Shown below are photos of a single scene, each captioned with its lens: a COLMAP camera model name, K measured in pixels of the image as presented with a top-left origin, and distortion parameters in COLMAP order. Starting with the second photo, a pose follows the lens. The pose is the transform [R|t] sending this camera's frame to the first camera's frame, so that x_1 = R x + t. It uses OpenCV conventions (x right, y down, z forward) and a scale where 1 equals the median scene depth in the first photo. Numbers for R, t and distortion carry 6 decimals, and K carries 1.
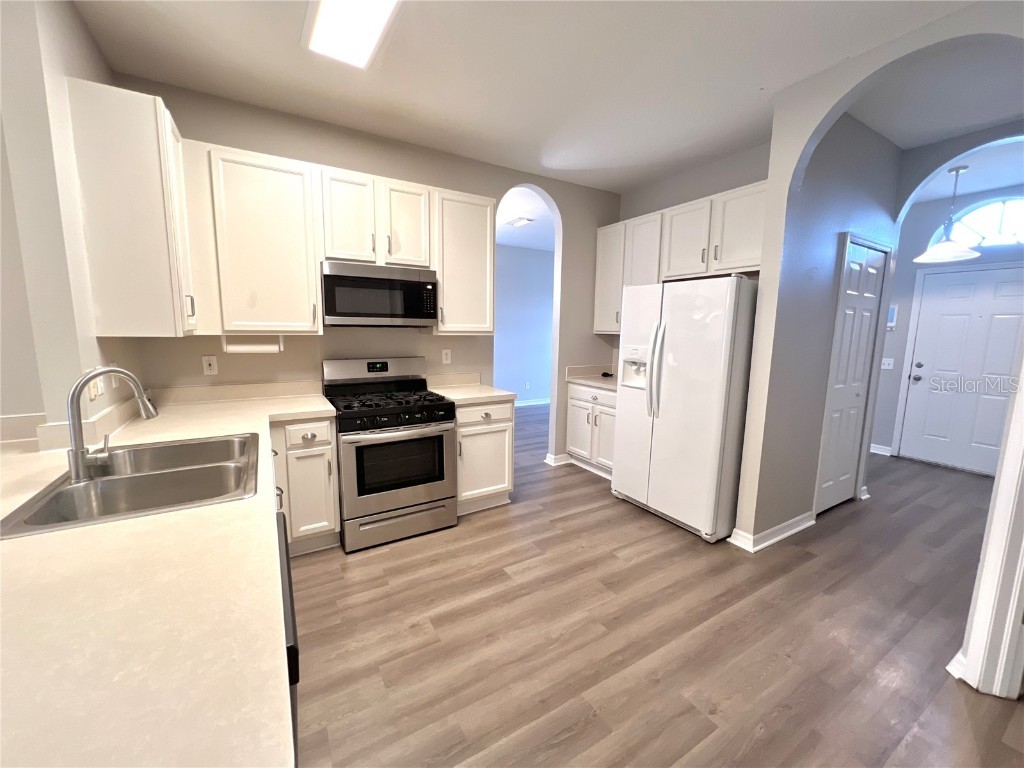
lens RADIAL K [[408.8, 0, 508.2], [0, 408.8, 384.2], [0, 0, 1]] dist [-0.001447, -0.000032]
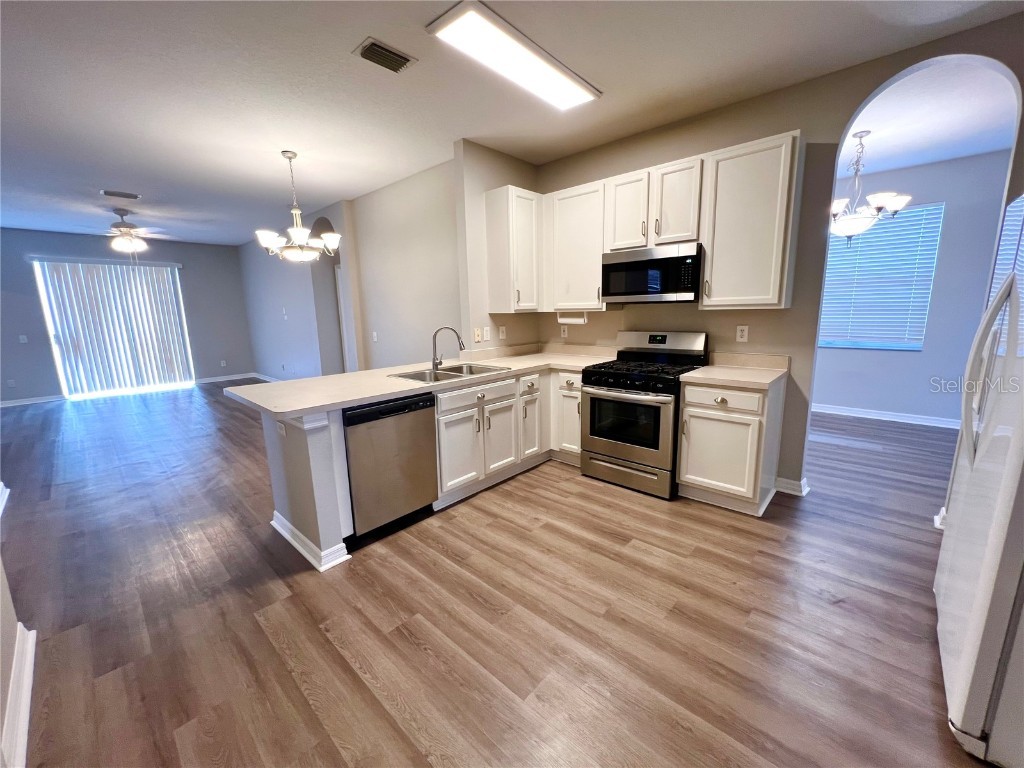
lens RADIAL K [[408.8, 0, 511.3], [0, 408.8, 384.6], [0, 0, 1]] dist [-0.001447, -0.000032]
pose [[0.282470, 0.158266, -0.946130, 0.762802], [-0.104899, 0.985477, 0.133530, -0.032914], [0.953523, 0.061530, 0.294970, 0.358452]]
